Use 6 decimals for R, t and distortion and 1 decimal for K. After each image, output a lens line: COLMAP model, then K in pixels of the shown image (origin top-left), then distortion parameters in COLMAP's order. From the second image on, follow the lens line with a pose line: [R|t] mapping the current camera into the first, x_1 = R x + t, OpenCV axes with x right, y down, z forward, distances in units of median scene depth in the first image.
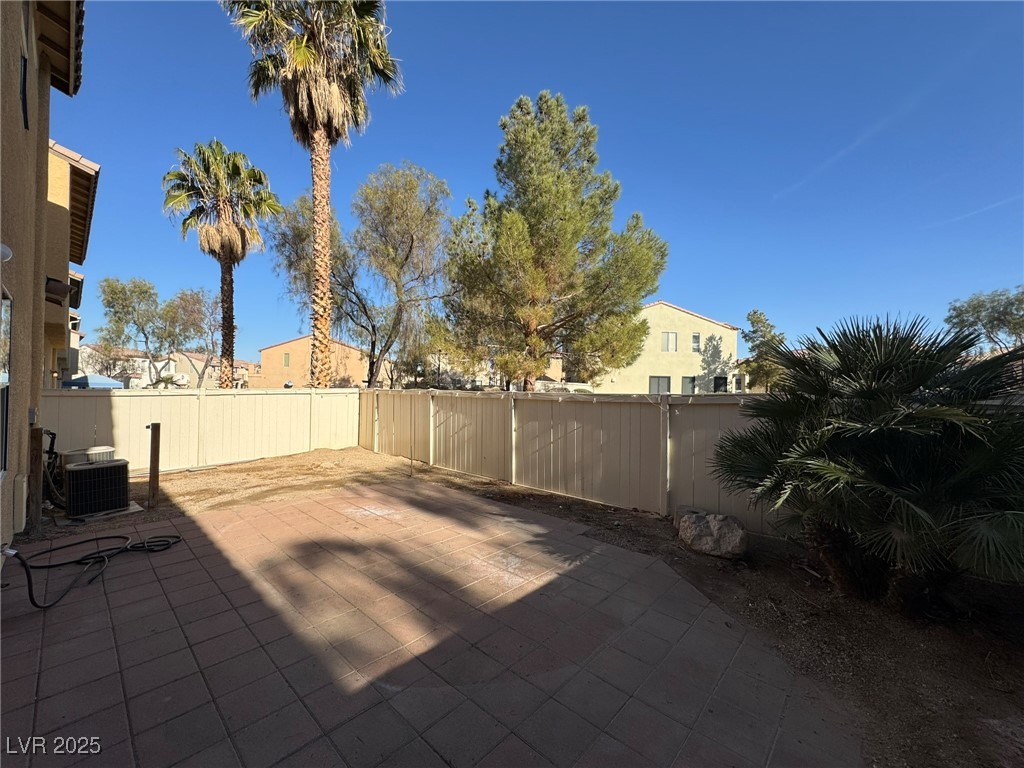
lens RADIAL K [[408.7, 0, 512.0], [0, 408.7, 384.0], [0, 0, 1]] dist [0.000052, 0.000026]
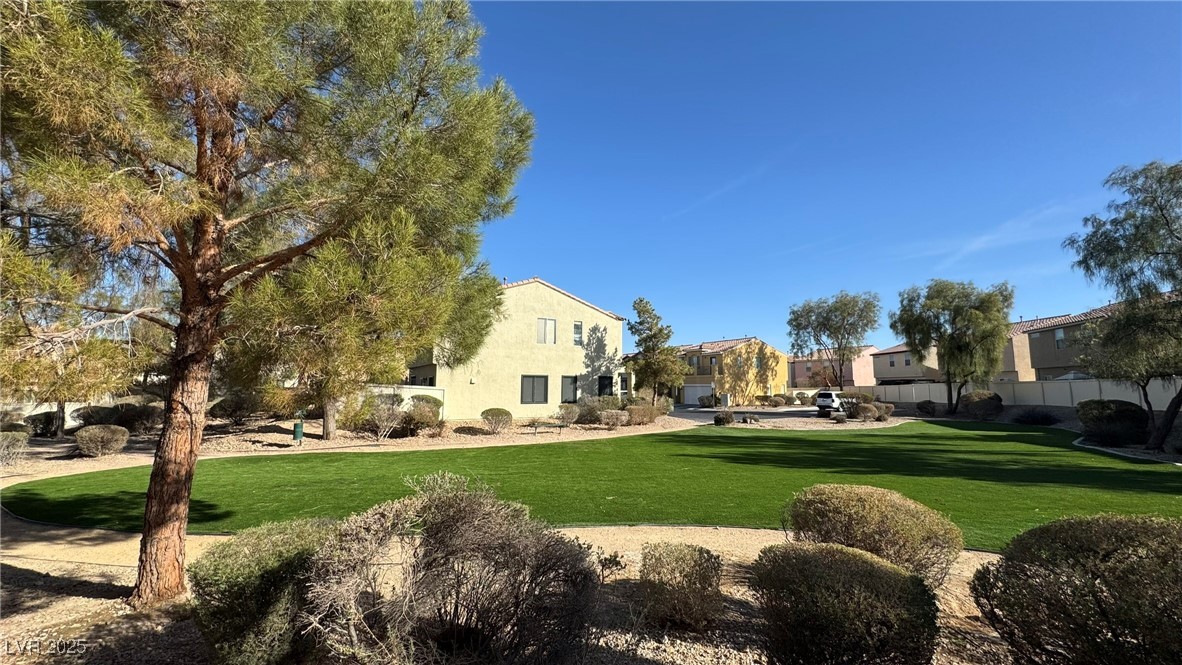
lens RADIAL K [[471.6, 0, 591.0], [0, 471.6, 332.5], [0, 0, 1]] dist [-0.003474, -0.000349]
pose [[0.898572, 0.039504, 0.437045, 0.069901], [0.005148, 0.994922, -0.100514, -0.010129], [-0.438796, 0.092569, 0.893806, 0.164517]]
